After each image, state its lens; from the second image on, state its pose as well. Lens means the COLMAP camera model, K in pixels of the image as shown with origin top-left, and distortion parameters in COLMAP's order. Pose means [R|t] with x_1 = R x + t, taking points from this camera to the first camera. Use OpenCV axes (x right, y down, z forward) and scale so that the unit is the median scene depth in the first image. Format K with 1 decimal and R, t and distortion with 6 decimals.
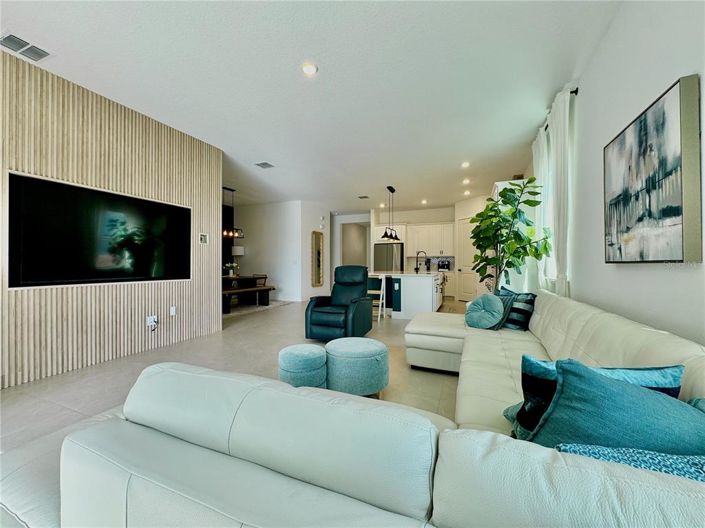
lens RADIAL K [[281.9, 0, 356.2], [0, 281.9, 263.8], [0, 0, 1]] dist [-0.003918, -0.000130]
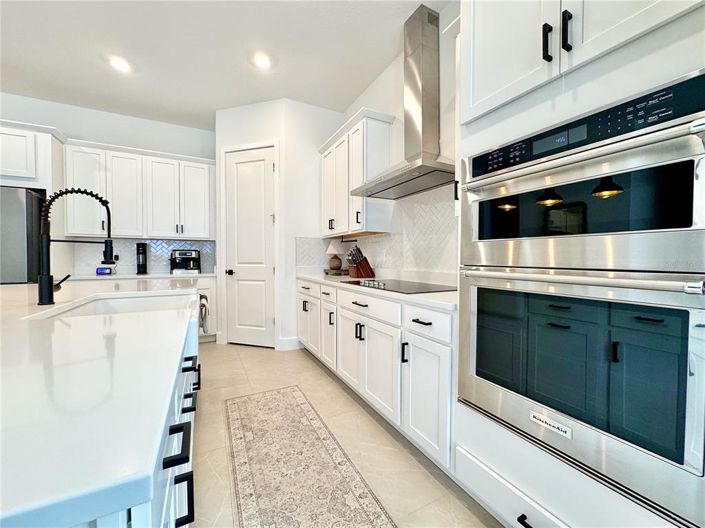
lens RADIAL K [[281.9, 0, 351.3], [0, 281.9, 261.2], [0, 0, 1]] dist [-0.003918, -0.000130]
pose [[0.646327, -0.006131, 0.763036, 0.327816], [-0.003759, 0.999930, 0.011219, 0.001744], [-0.763051, -0.010119, 0.646259, 1.179611]]
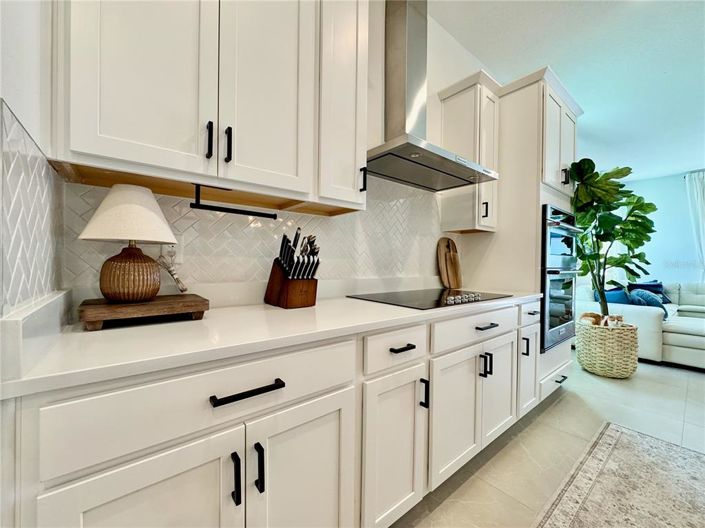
lens RADIAL K [[281.9, 0, 353.5], [0, 281.9, 263.7], [0, 0, 1]] dist [-0.003918, -0.000130]
pose [[-0.873285, -0.013761, 0.487015, 0.670026], [-0.014130, 0.999896, 0.002916, 0.003833], [-0.487005, -0.004335, -0.873388, 1.842712]]
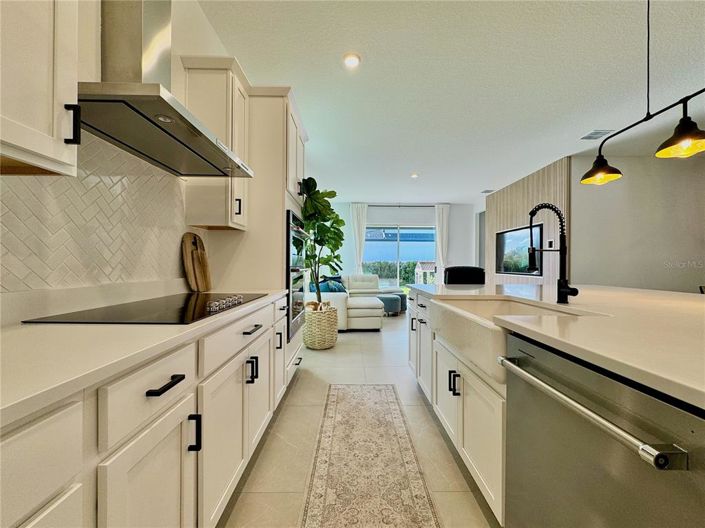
lens RADIAL K [[281.9, 0, 350.9], [0, 281.9, 264.4], [0, 0, 1]] dist [-0.003918, -0.000130]
pose [[-0.925537, -0.006022, -0.378609, 0.712153], [-0.005891, 0.999982, -0.001503, 0.003675], [0.378611, 0.000840, -0.925556, 1.808765]]
